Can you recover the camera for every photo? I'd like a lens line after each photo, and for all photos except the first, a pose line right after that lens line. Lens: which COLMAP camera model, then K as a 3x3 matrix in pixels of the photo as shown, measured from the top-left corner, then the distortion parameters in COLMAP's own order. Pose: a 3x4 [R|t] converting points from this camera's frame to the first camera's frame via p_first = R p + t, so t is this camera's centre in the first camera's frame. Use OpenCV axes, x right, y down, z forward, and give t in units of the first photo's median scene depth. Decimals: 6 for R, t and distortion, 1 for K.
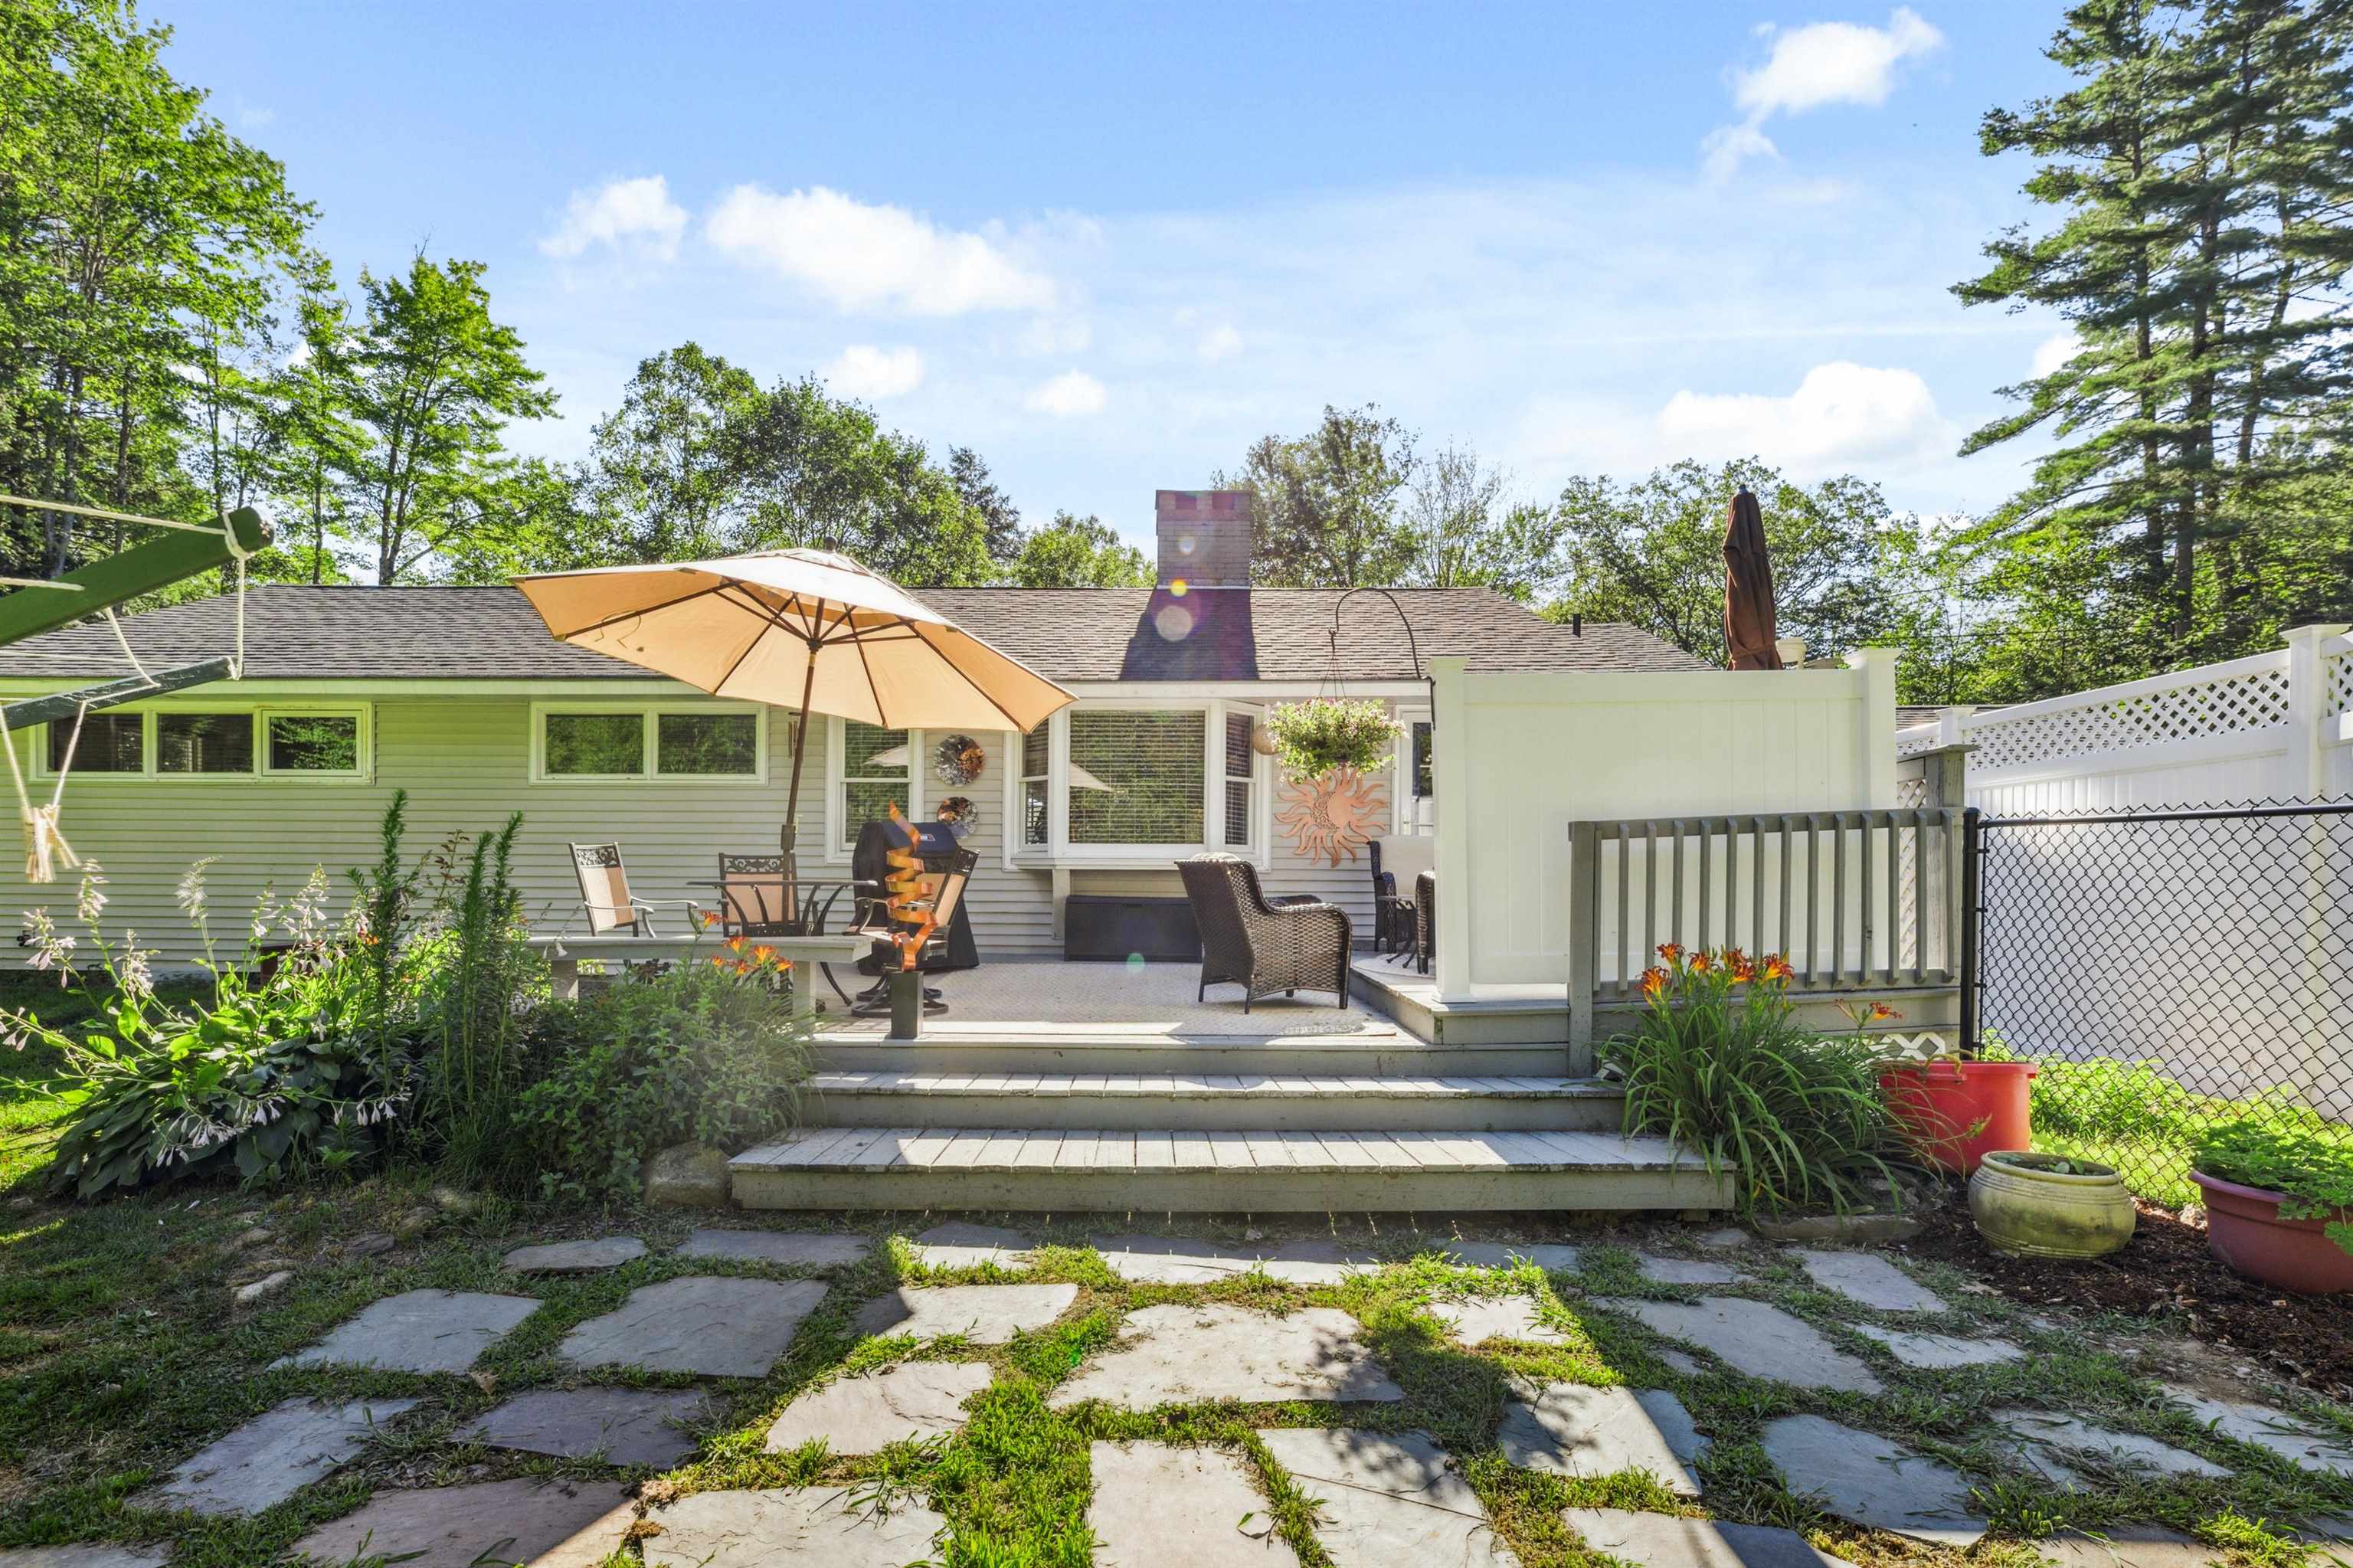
lens RADIAL K [[1060.0, 0, 1094.6], [0, 1060.0, 875.6], [0, 0, 1]] dist [-0.000697, 0.000829]
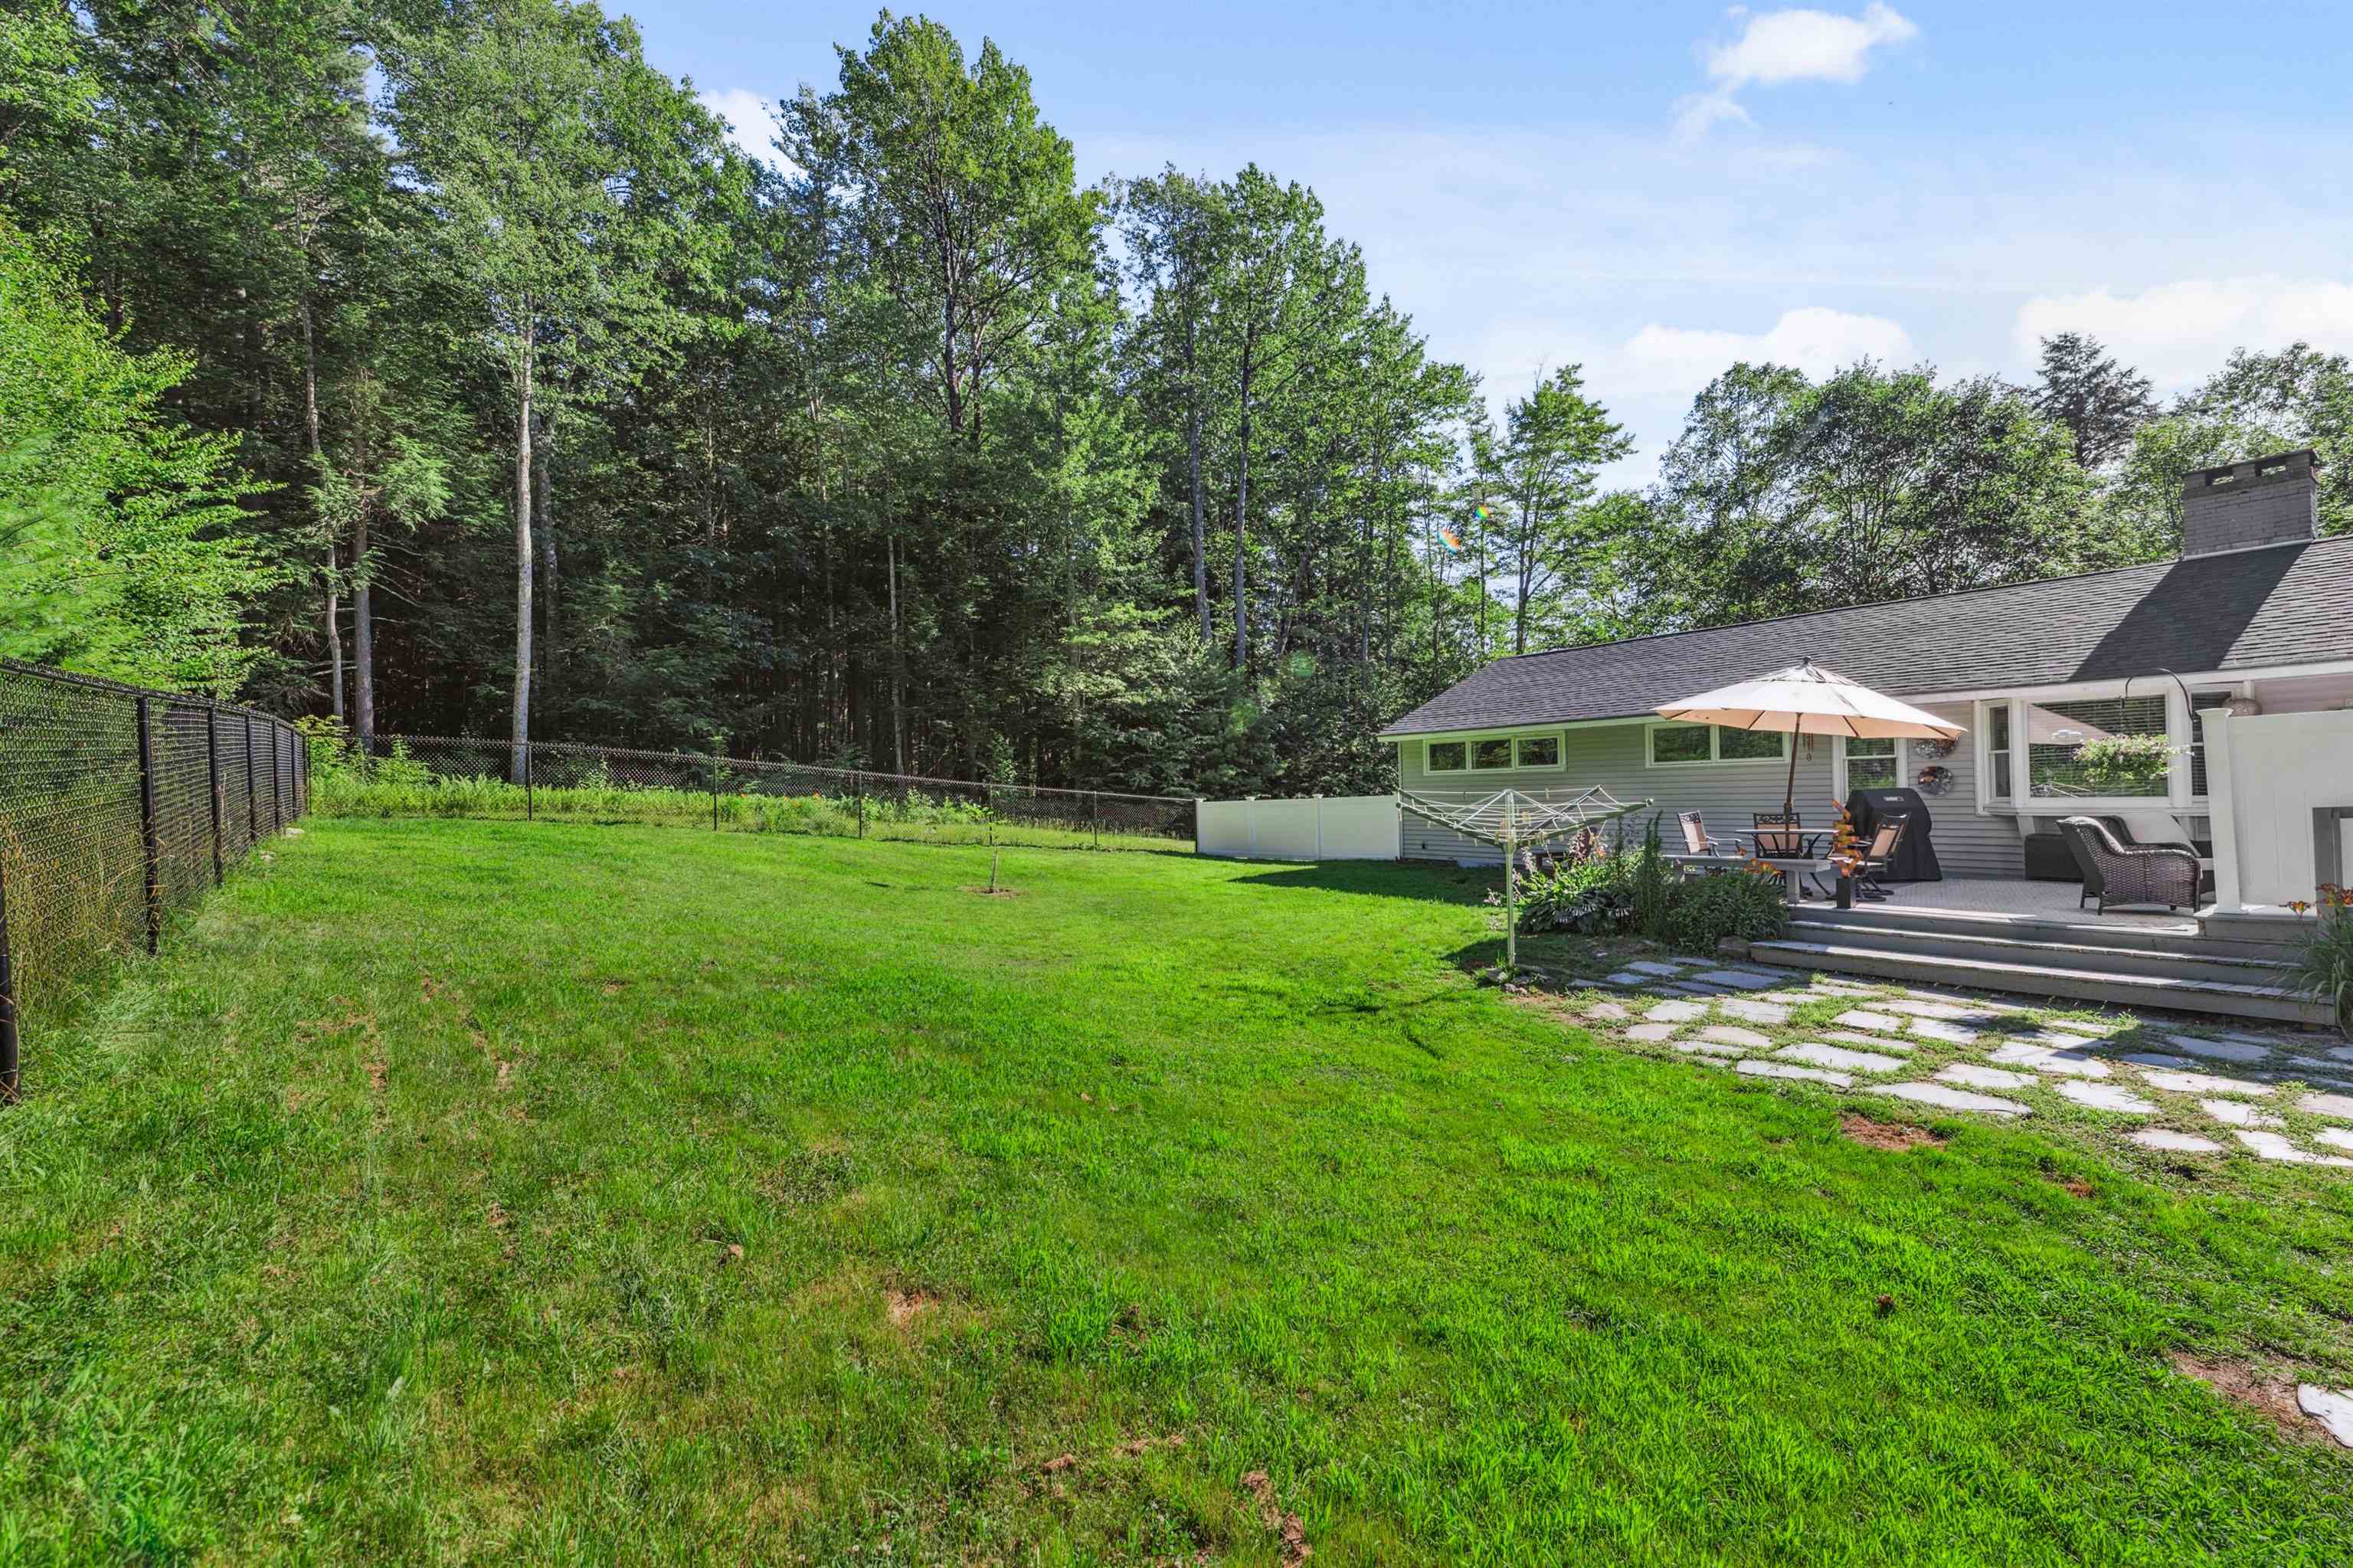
lens RADIAL K [[979.1, 0, 1170.8], [0, 979.1, 766.2], [0, 0, 1]] dist [0.016692, -0.000990]
pose [[0.613561, -0.038167, -0.788724, 0.103412], [0.022939, 0.999271, -0.030511, -0.019136], [0.789314, 0.000628, 0.613989, -0.236243]]
